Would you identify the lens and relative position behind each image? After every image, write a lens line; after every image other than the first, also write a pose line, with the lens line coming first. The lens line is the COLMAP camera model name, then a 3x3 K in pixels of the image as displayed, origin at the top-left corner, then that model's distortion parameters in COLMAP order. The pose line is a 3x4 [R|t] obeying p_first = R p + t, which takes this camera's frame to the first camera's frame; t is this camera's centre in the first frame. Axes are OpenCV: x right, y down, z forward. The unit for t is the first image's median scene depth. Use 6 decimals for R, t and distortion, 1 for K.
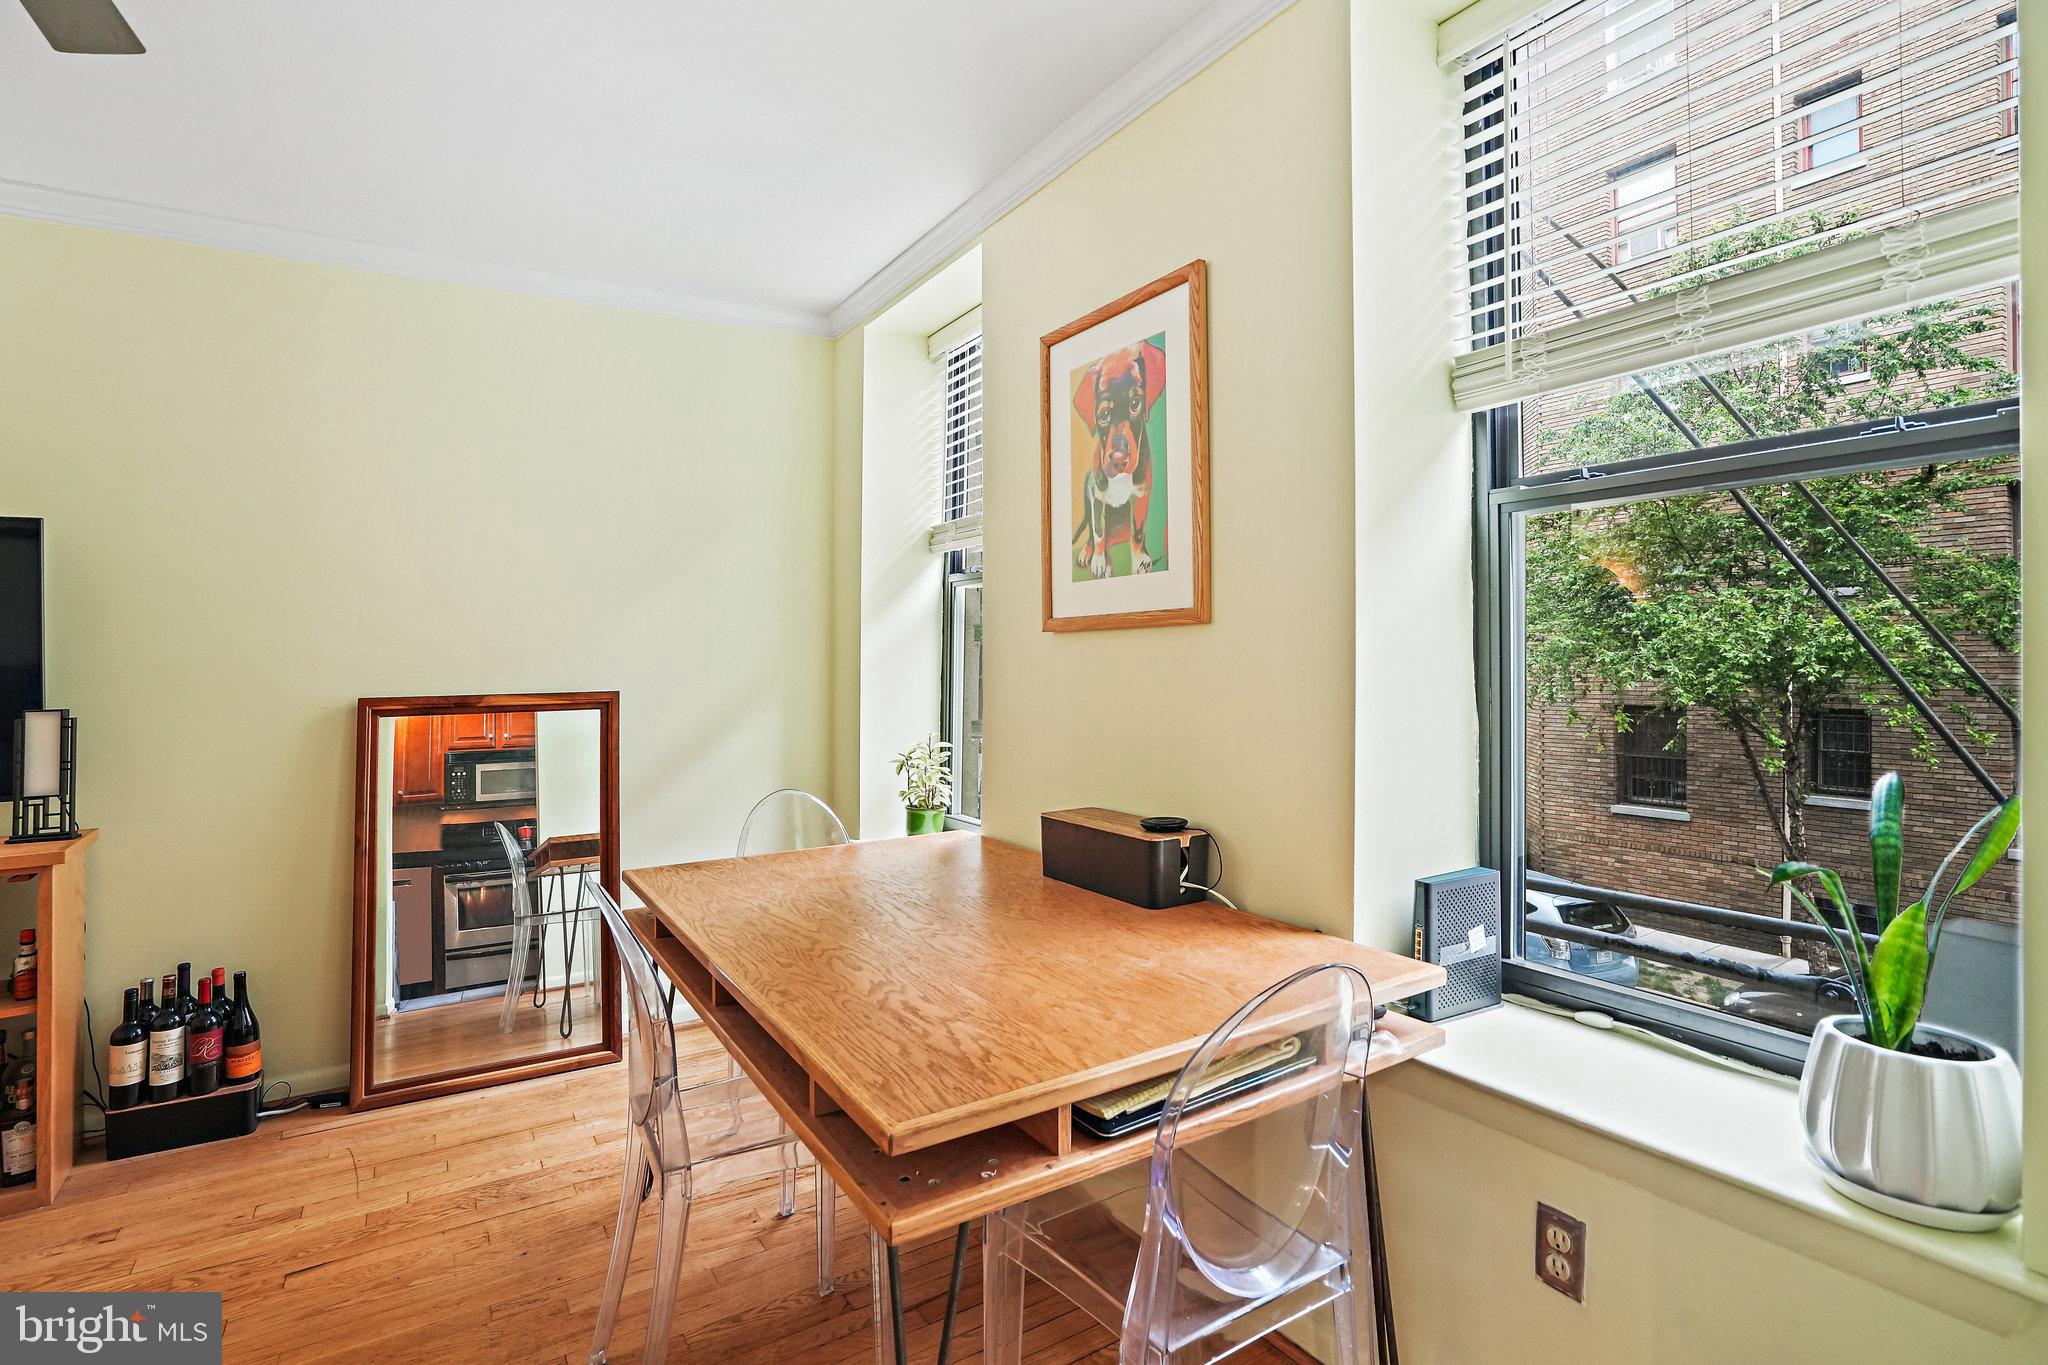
lens RADIAL K [[983.2, 0, 1016.7], [0, 983.2, 655.1], [0, 0, 1]] dist [-0.062599, 0.027587]
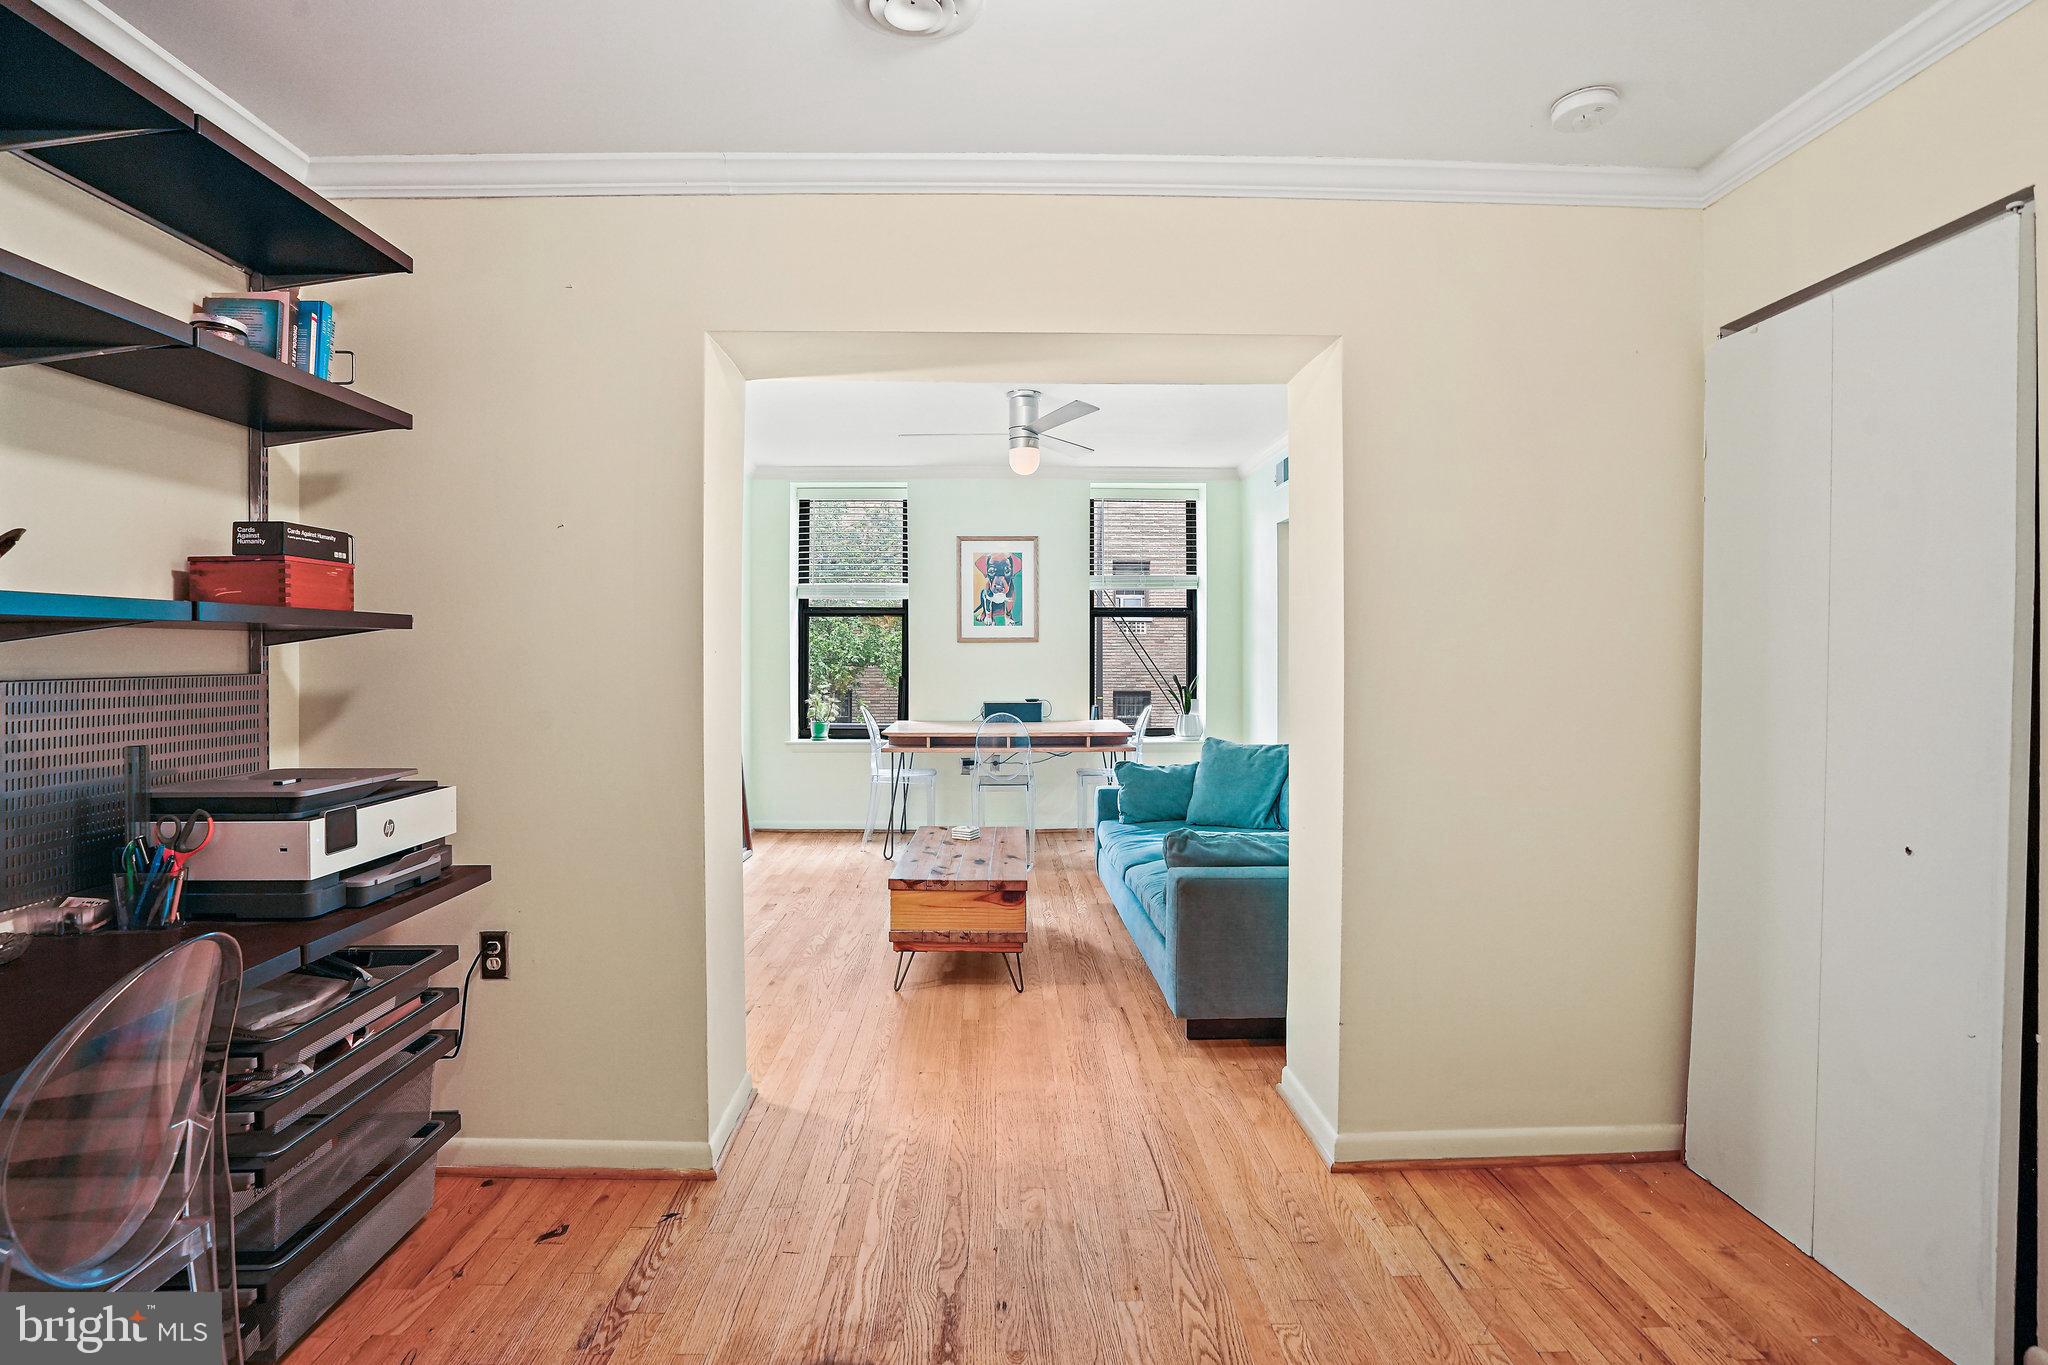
lens RADIAL K [[983.2, 0, 1016.7], [0, 983.2, 655.1], [0, 0, 1]] dist [-0.062599, 0.027587]
pose [[0.514472, -0.007641, 0.857473, -2.550742], [-0.005559, 0.999910, 0.012245, -0.025479], [-0.857489, -0.011066, 0.514383, -0.654627]]
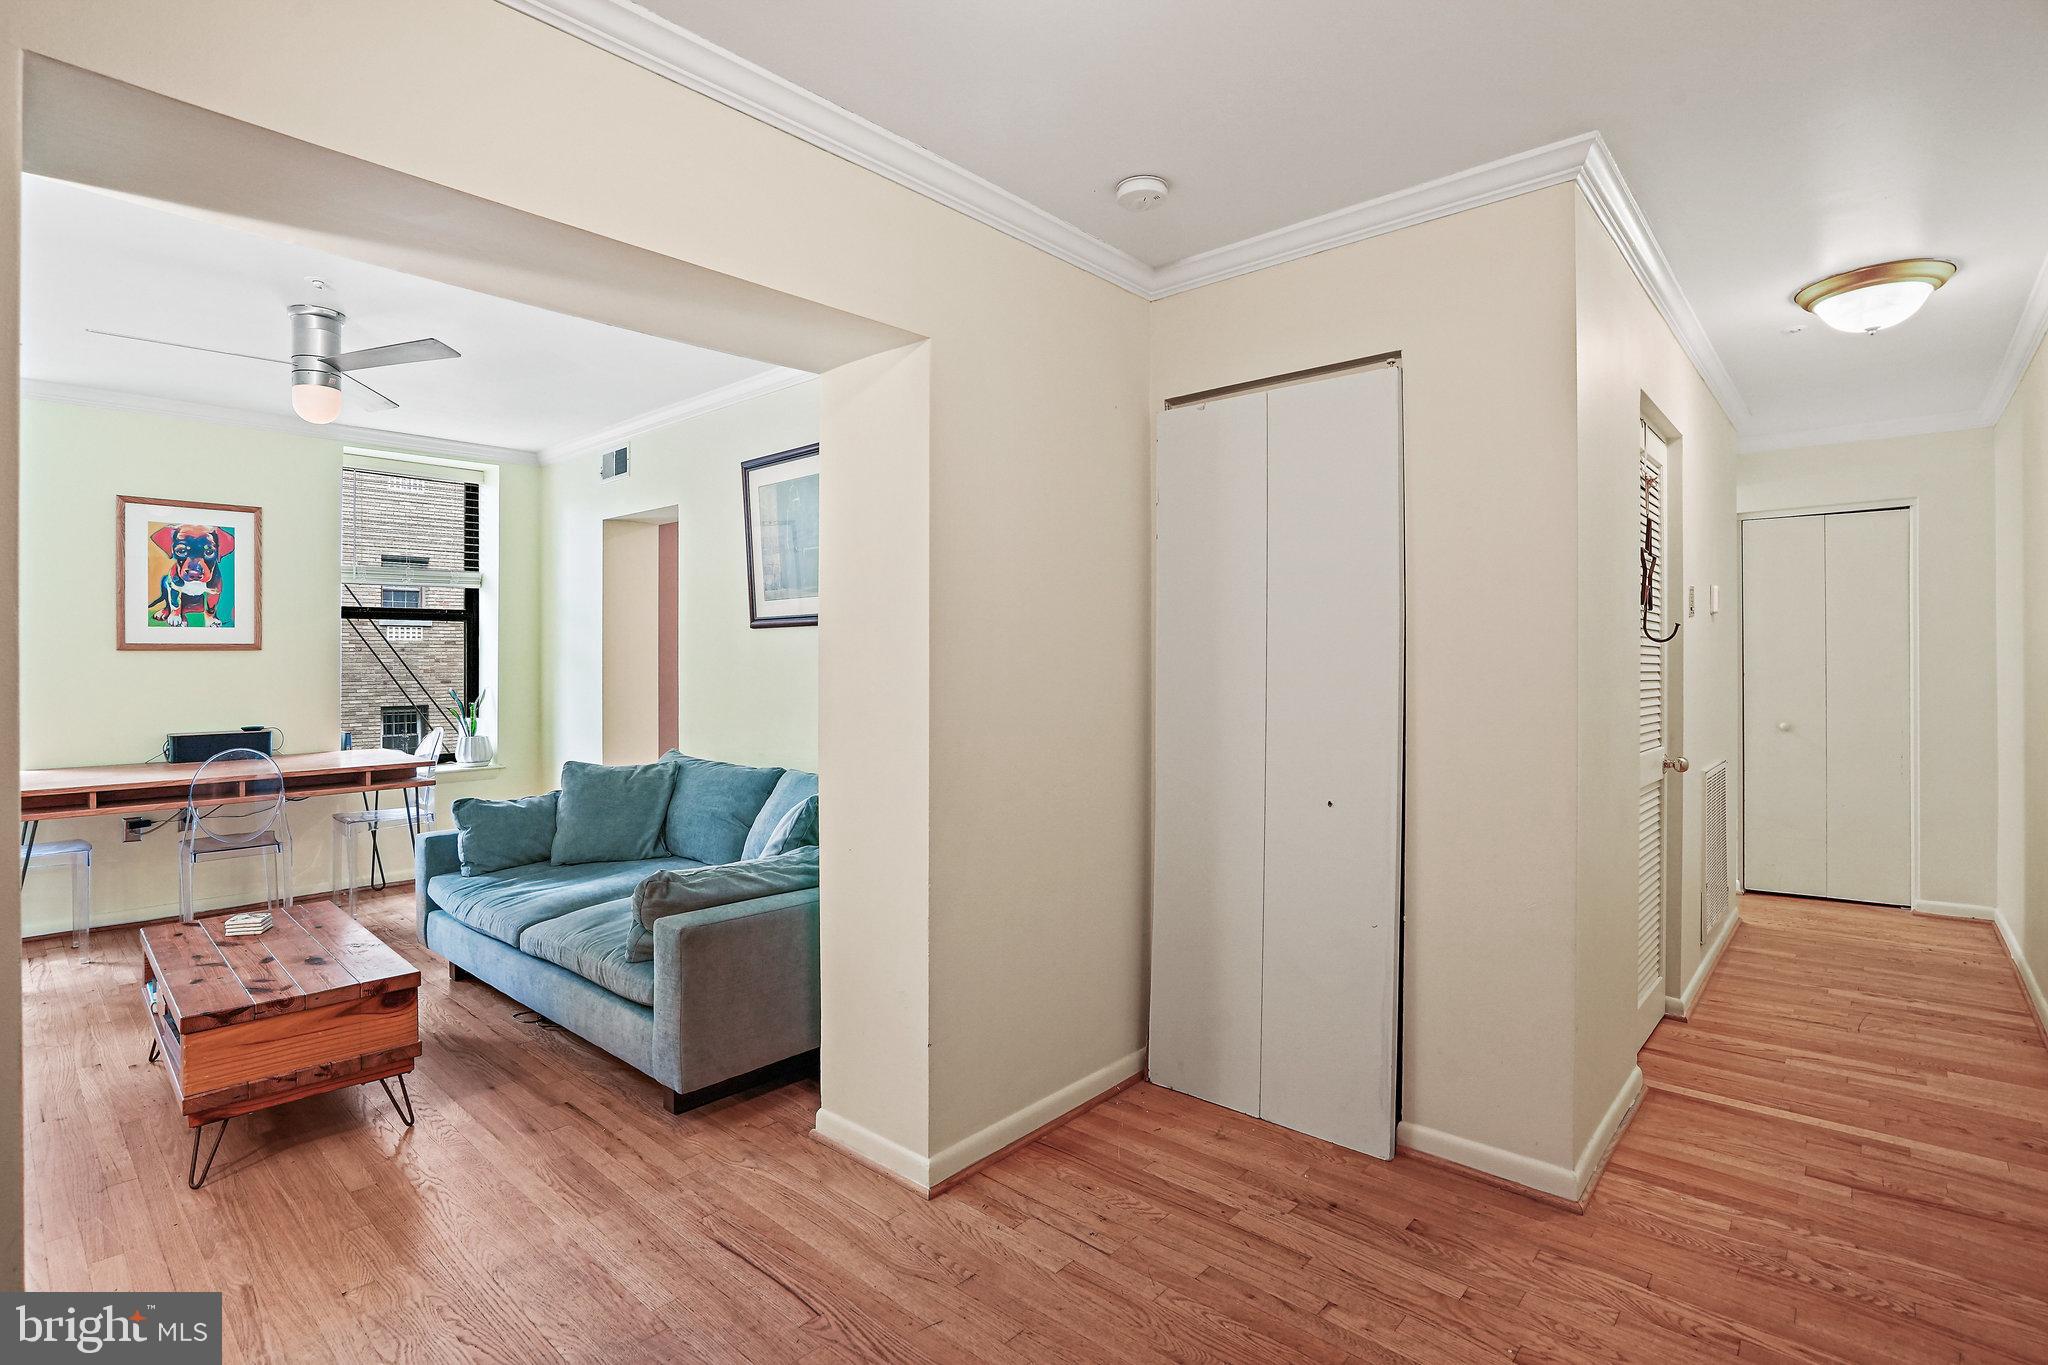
lens RADIAL K [[983.2, 0, 1016.7], [0, 983.2, 655.1], [0, 0, 1]] dist [-0.062599, 0.027587]
pose [[-0.267328, -0.000389, 0.963606, -2.483382], [-0.005691, 0.999983, -0.001175, -0.024619], [-0.963589, -0.005798, -0.267325, -0.219063]]
